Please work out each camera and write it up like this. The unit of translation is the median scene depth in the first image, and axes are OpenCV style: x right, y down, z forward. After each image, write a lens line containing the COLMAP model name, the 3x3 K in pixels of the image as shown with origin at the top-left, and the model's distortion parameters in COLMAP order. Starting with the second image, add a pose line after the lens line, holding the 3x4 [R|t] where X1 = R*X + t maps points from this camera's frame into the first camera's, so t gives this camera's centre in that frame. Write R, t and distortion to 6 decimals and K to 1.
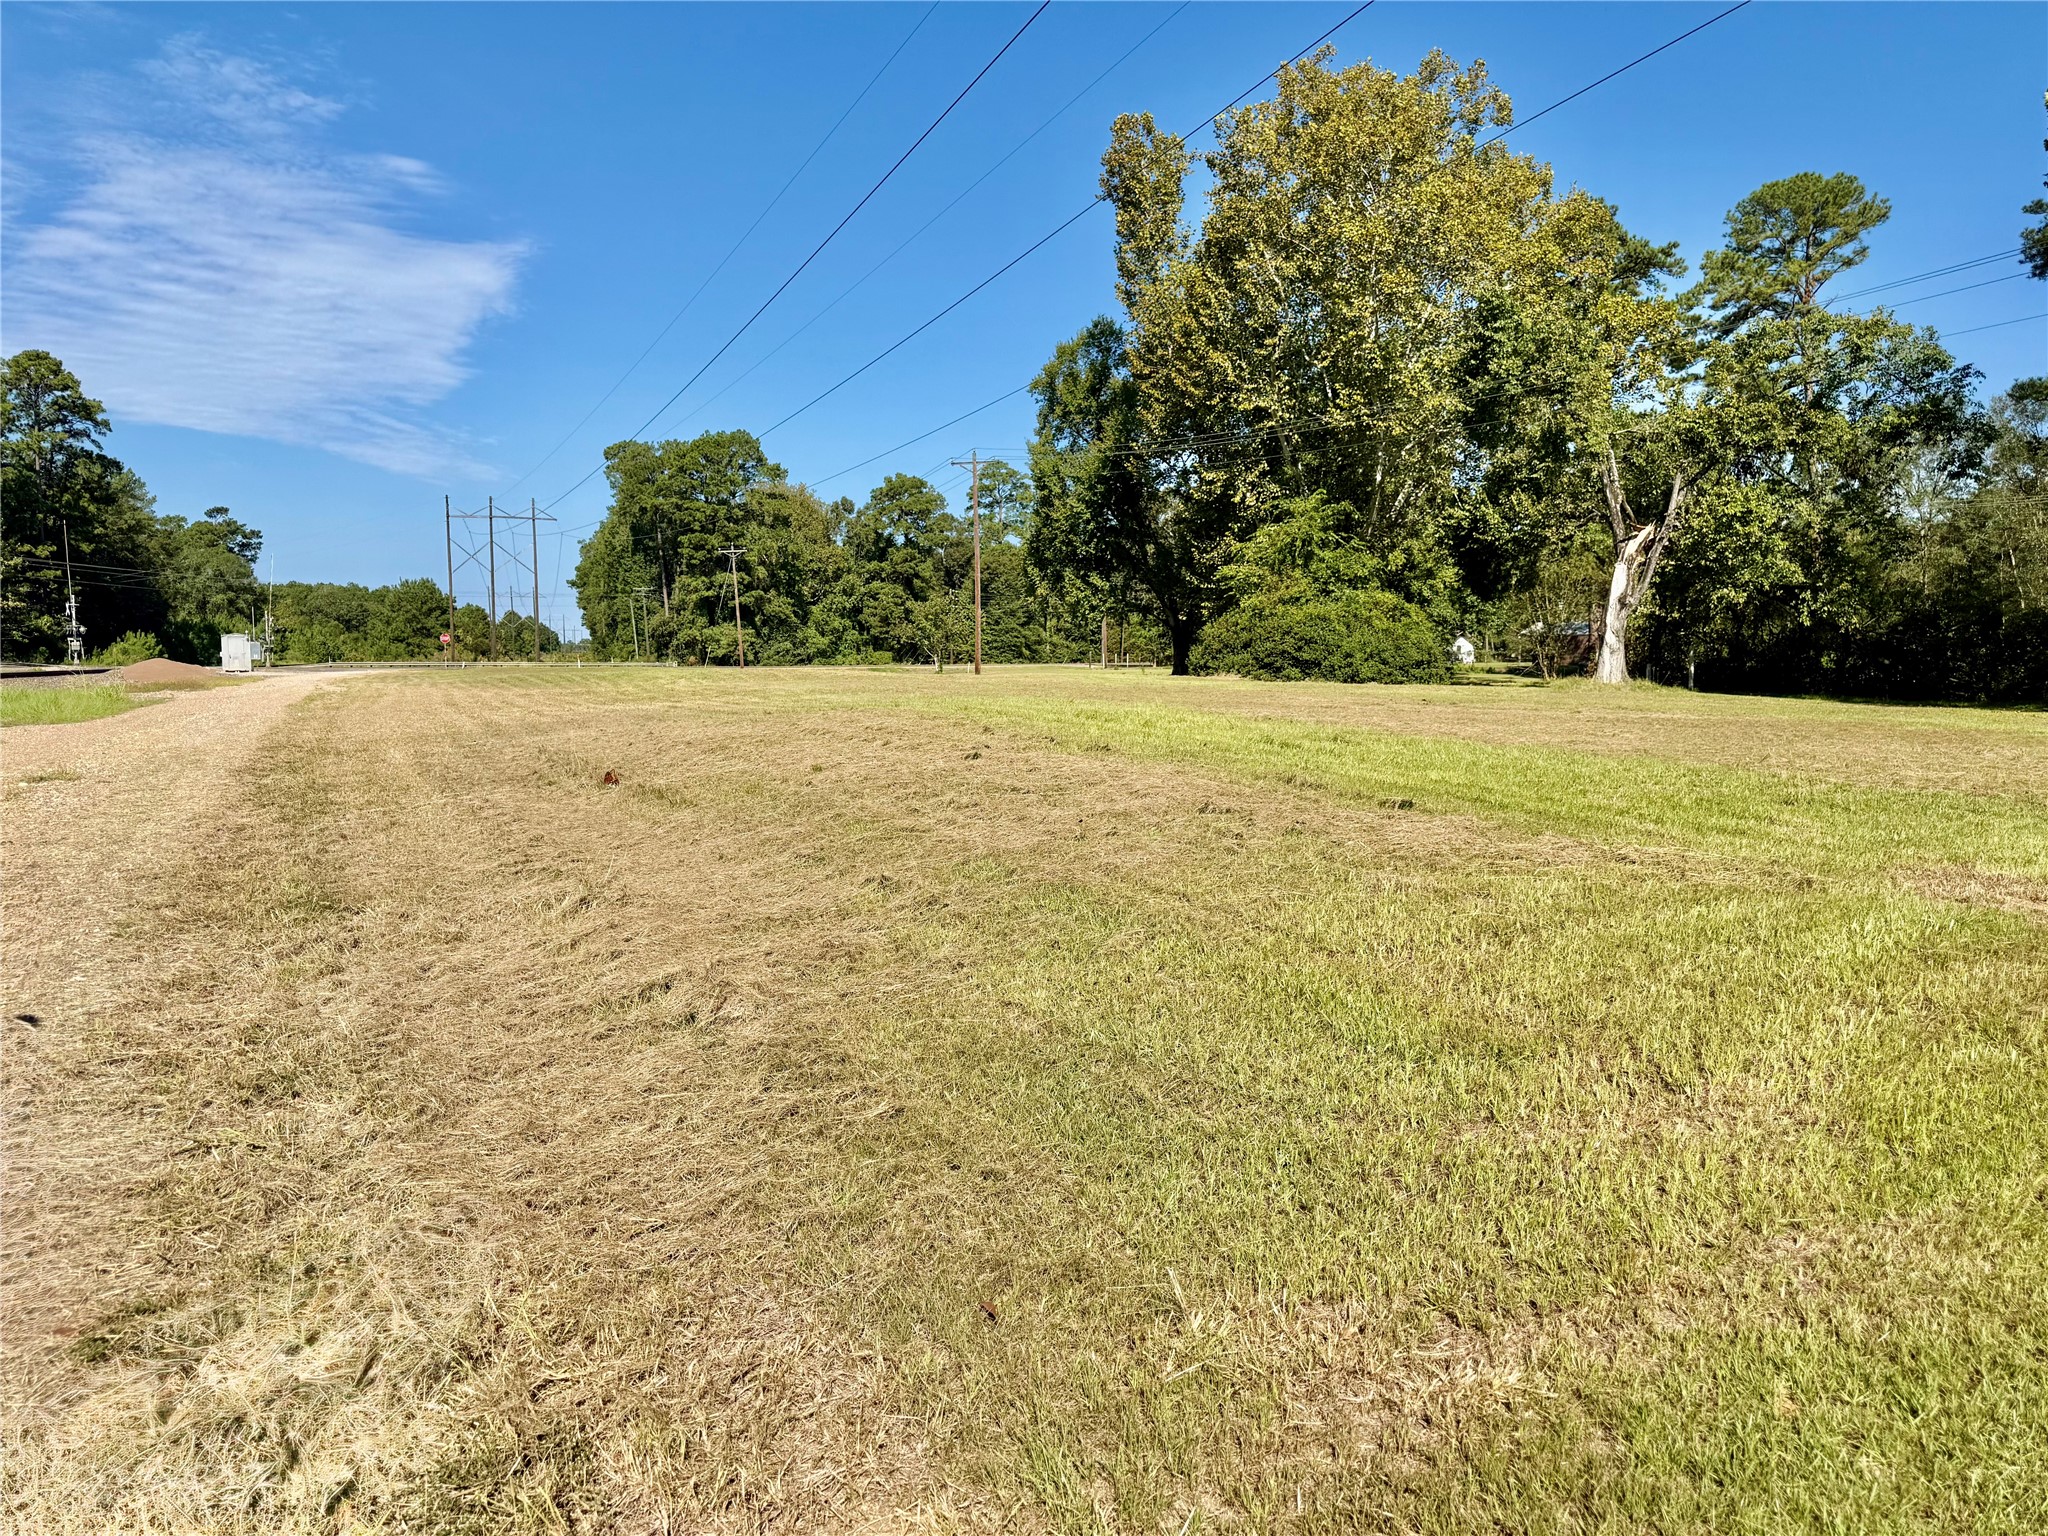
lens RADIAL K [[1405.8, 0, 1025.6], [0, 1405.8, 777.7], [0, 0, 1]] dist [0.046774, -0.062897]
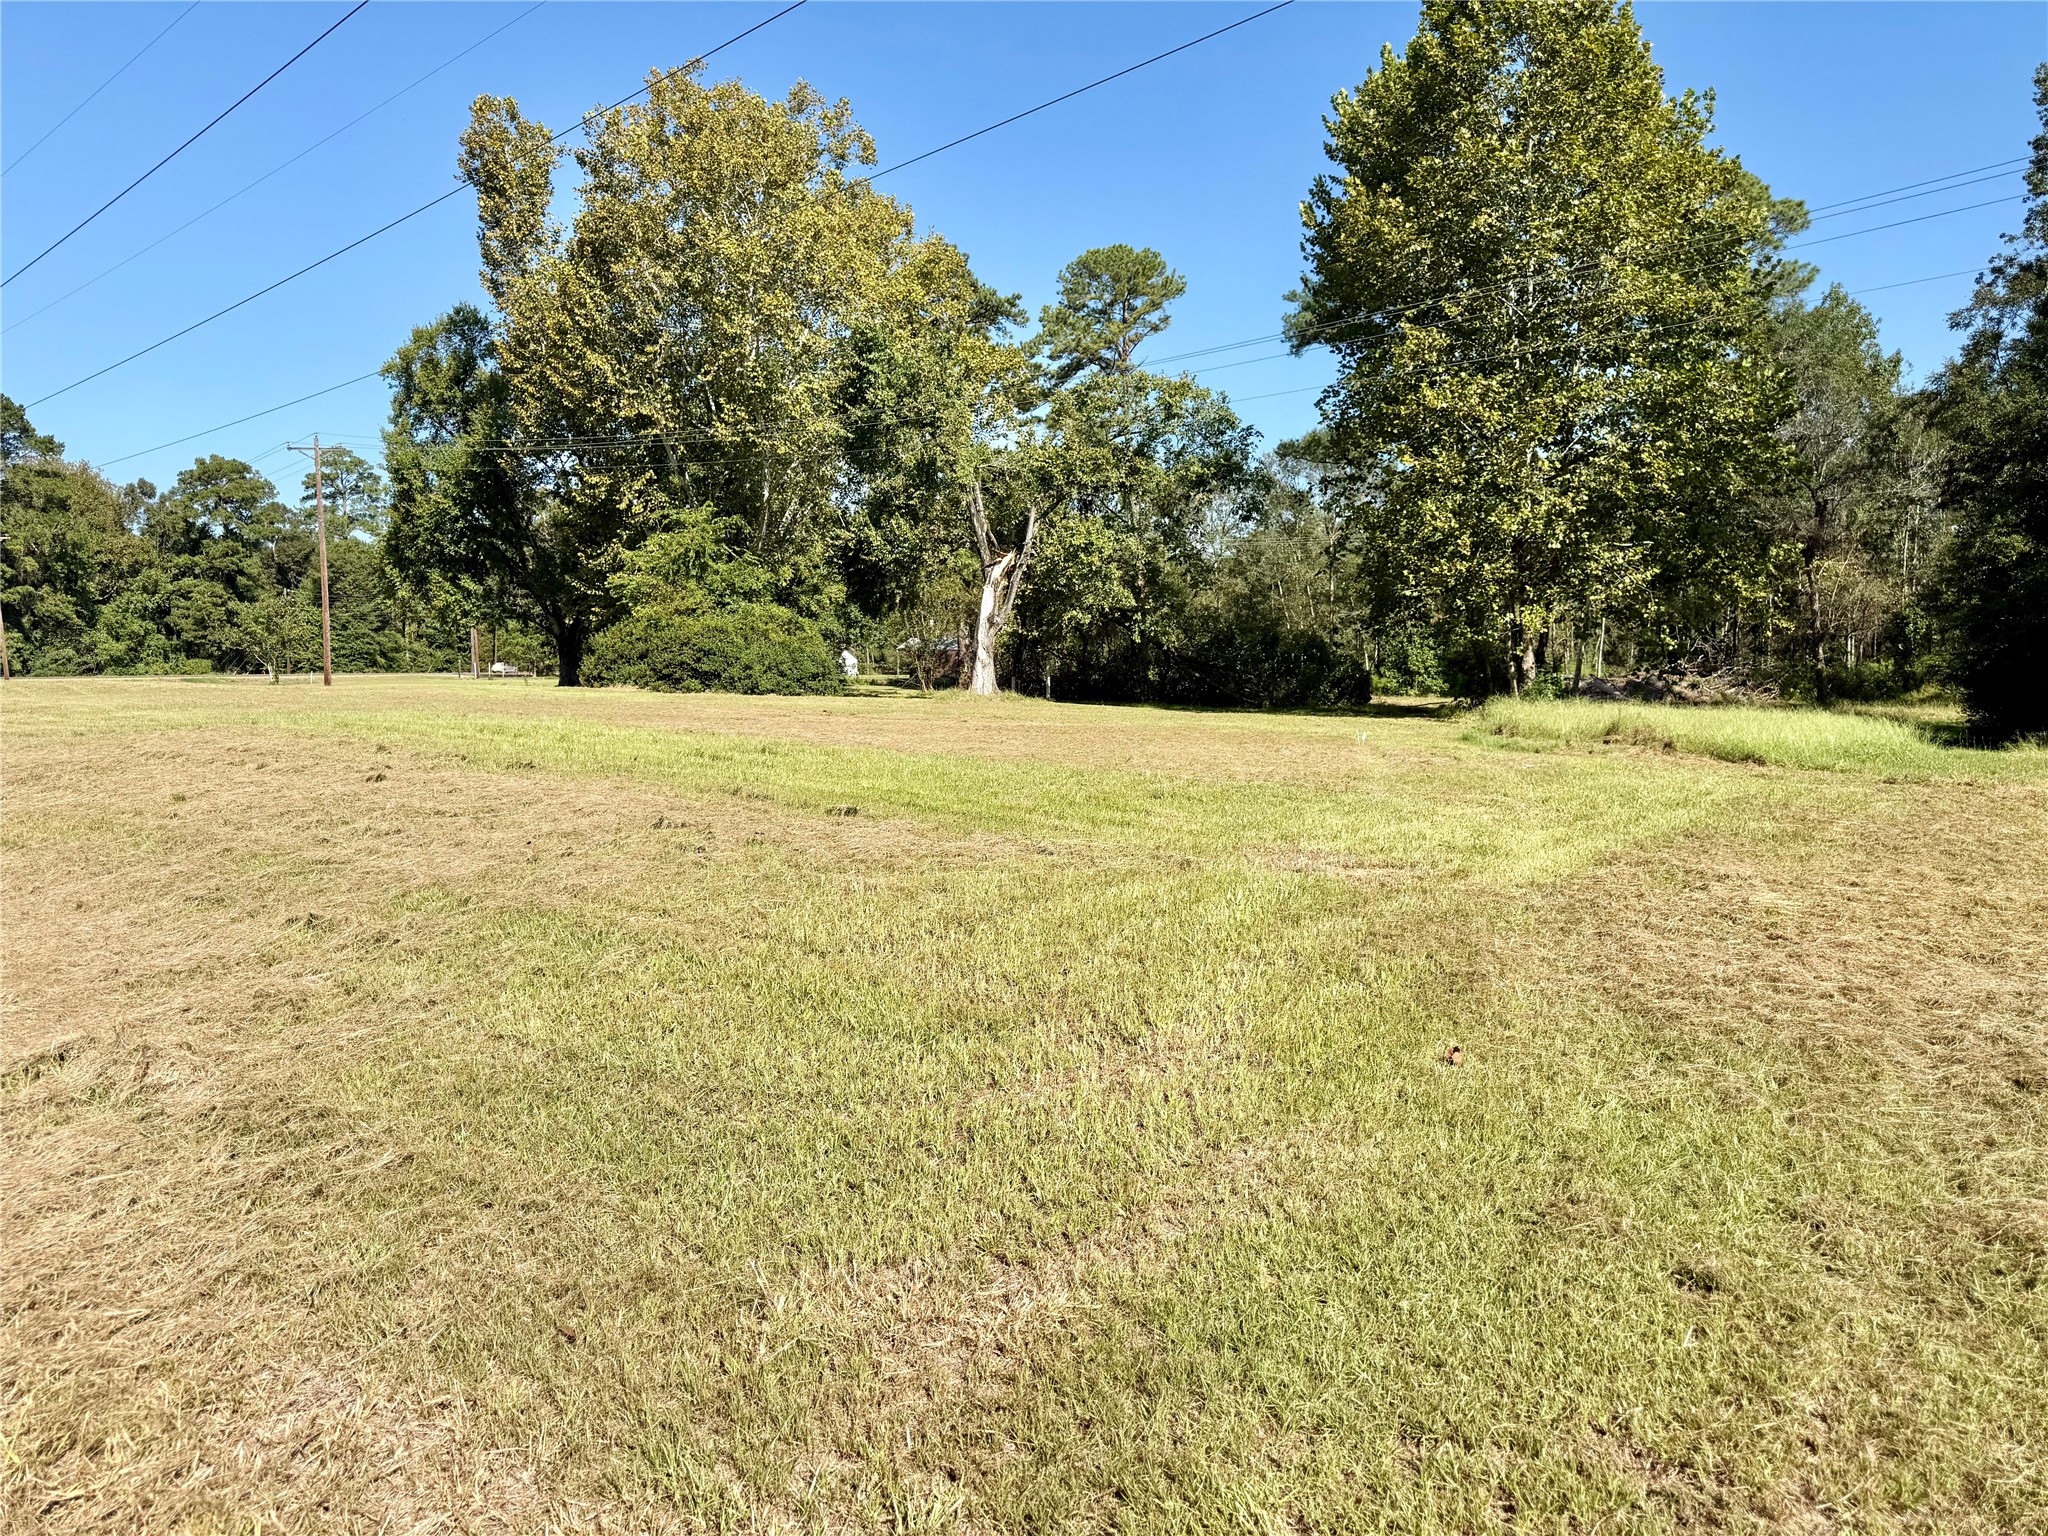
lens RADIAL K [[1405.8, 0, 1021.7], [0, 1405.8, 776.8], [0, 0, 1]] dist [0.046774, -0.062897]
pose [[0.910948, -0.029370, 0.411475, -0.006303], [0.032743, 0.999463, -0.001149, -0.000260], [-0.411220, 0.014519, 0.911420, -0.002418]]
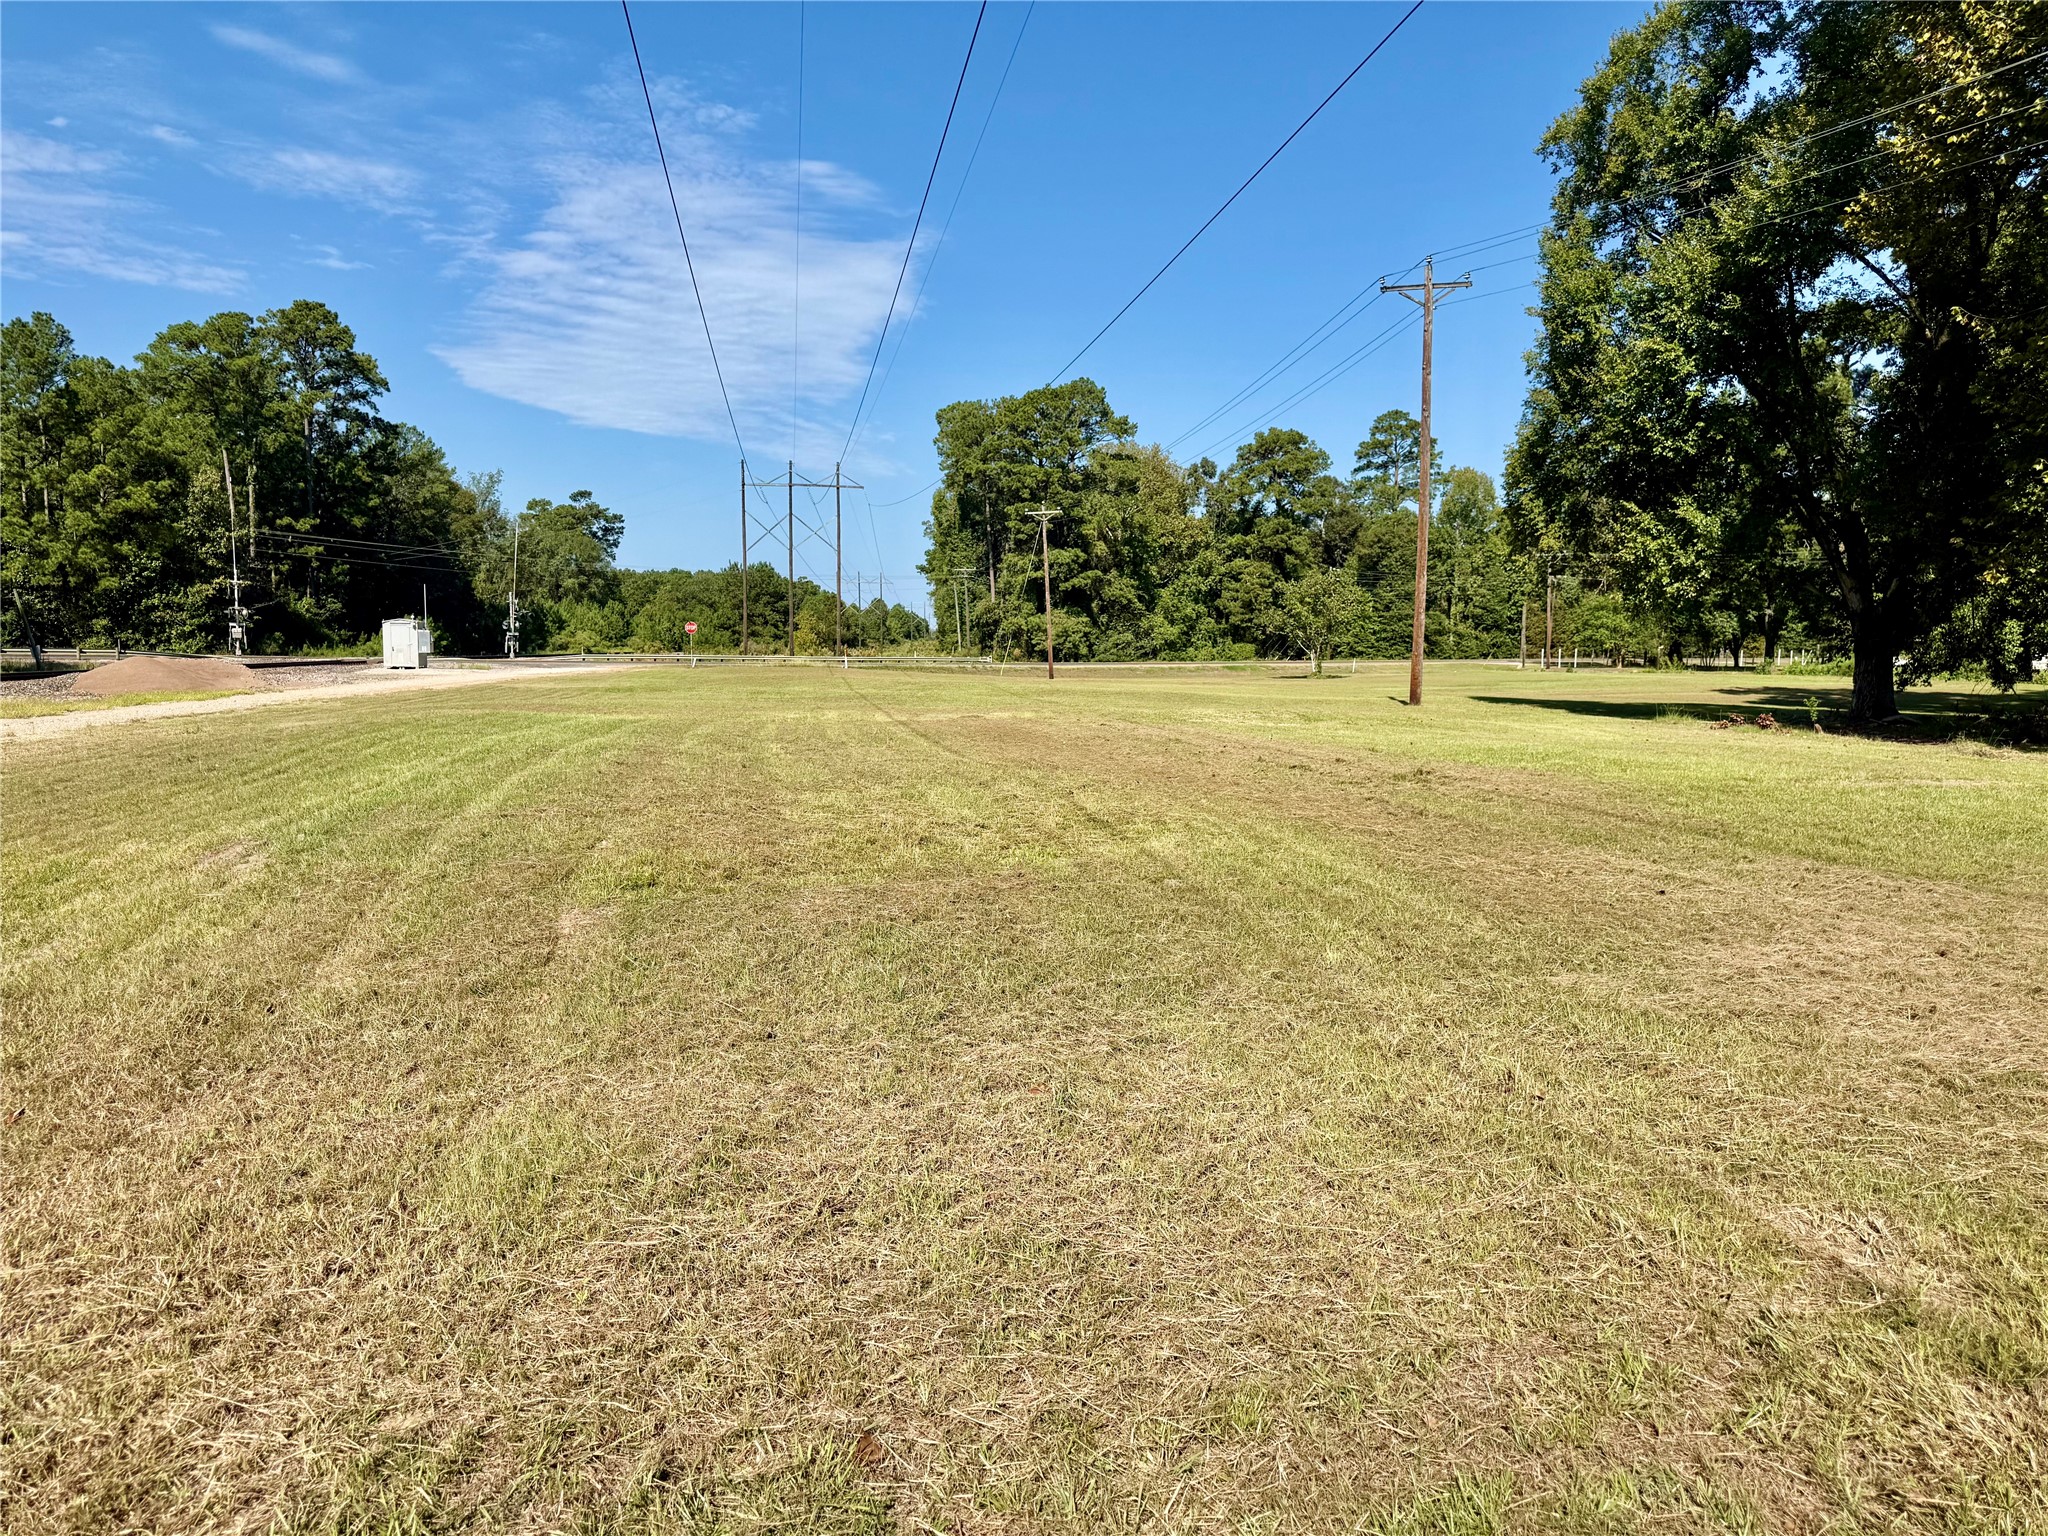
lens RADIAL K [[1405.8, 0, 1031.9], [0, 1405.8, 786.6], [0, 0, 1]] dist [0.046774, -0.062897]
pose [[0.968393, 0.034154, -0.247082, -0.056244], [-0.030393, 0.999357, 0.019020, -0.066082], [0.247572, -0.010909, 0.968808, 0.620285]]
